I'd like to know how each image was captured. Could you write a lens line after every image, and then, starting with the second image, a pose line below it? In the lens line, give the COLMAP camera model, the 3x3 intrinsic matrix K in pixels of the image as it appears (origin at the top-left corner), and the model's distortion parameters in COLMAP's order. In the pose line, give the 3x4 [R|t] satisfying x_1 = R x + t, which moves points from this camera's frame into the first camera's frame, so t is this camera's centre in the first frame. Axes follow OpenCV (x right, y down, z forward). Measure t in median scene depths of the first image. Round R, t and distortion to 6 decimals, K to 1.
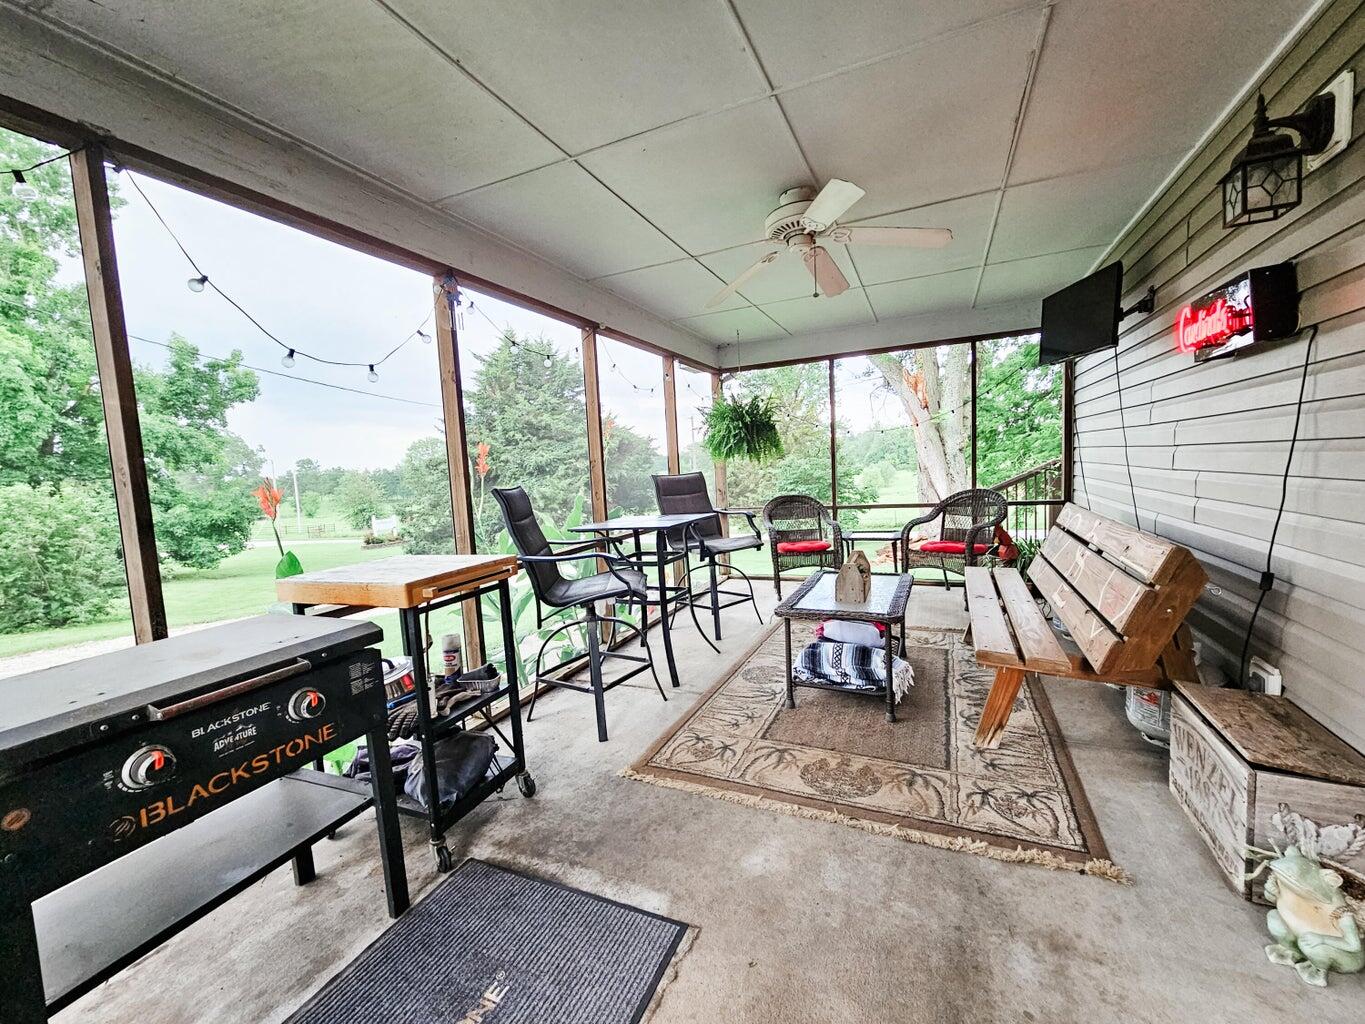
lens RADIAL K [[561.8, 0, 681.6], [0, 561.8, 515.7], [0, 0, 1]] dist [-0.000743, 0.002437]
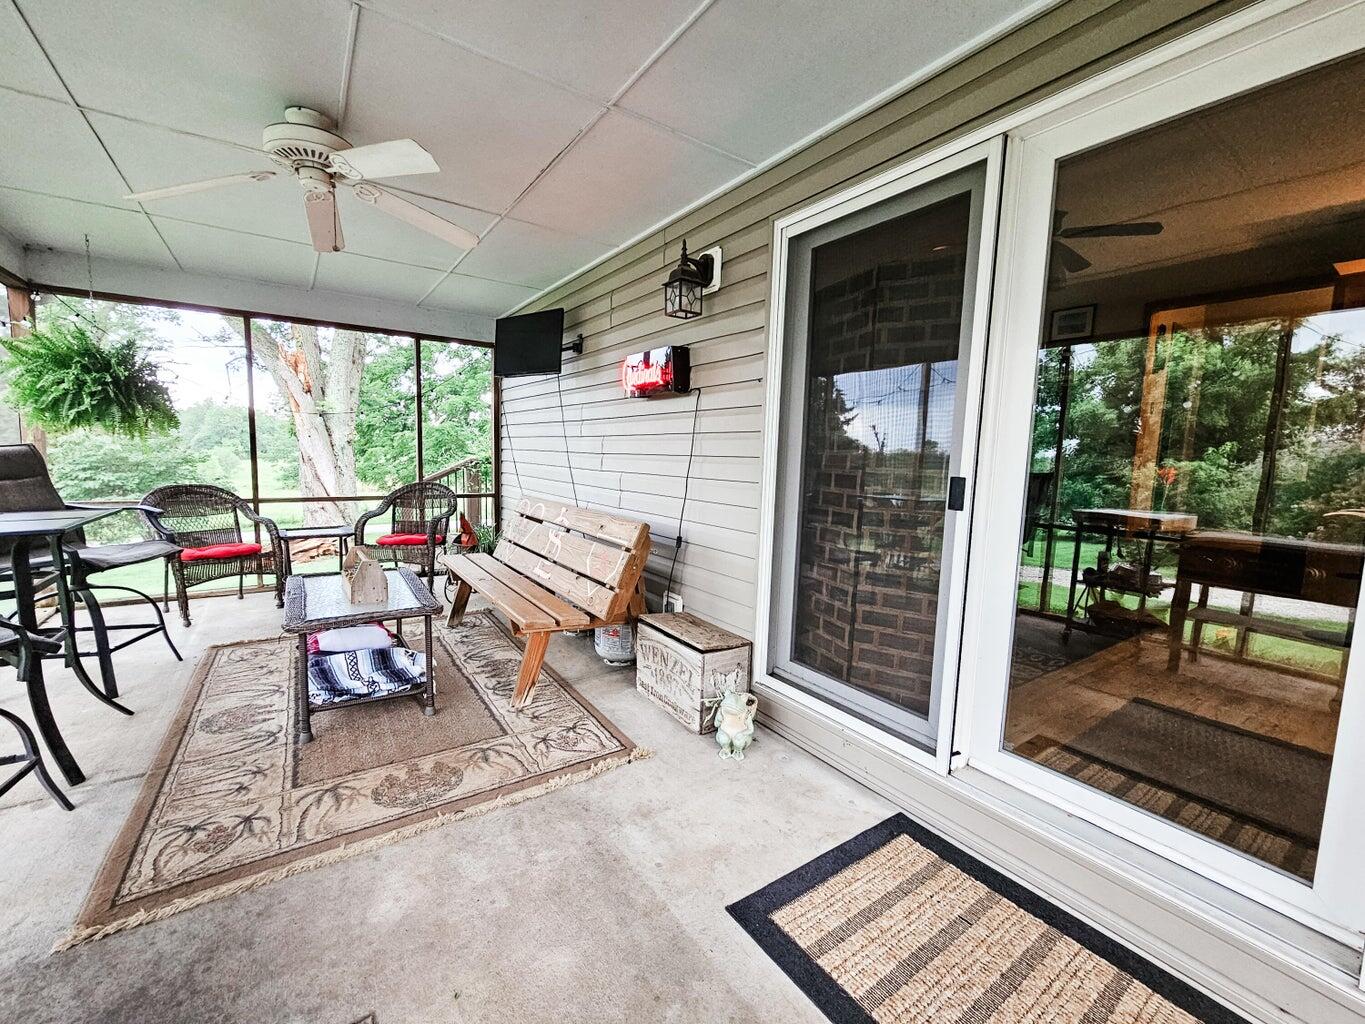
lens RADIAL K [[561.8, 0, 681.6], [0, 561.8, 515.7], [0, 0, 1]] dist [-0.000743, 0.002437]
pose [[0.519303, -0.028204, 0.854125, -0.232670], [0.020768, 0.999577, 0.020381, 0.006381], [-0.854338, 0.007154, 0.519669, 0.111401]]
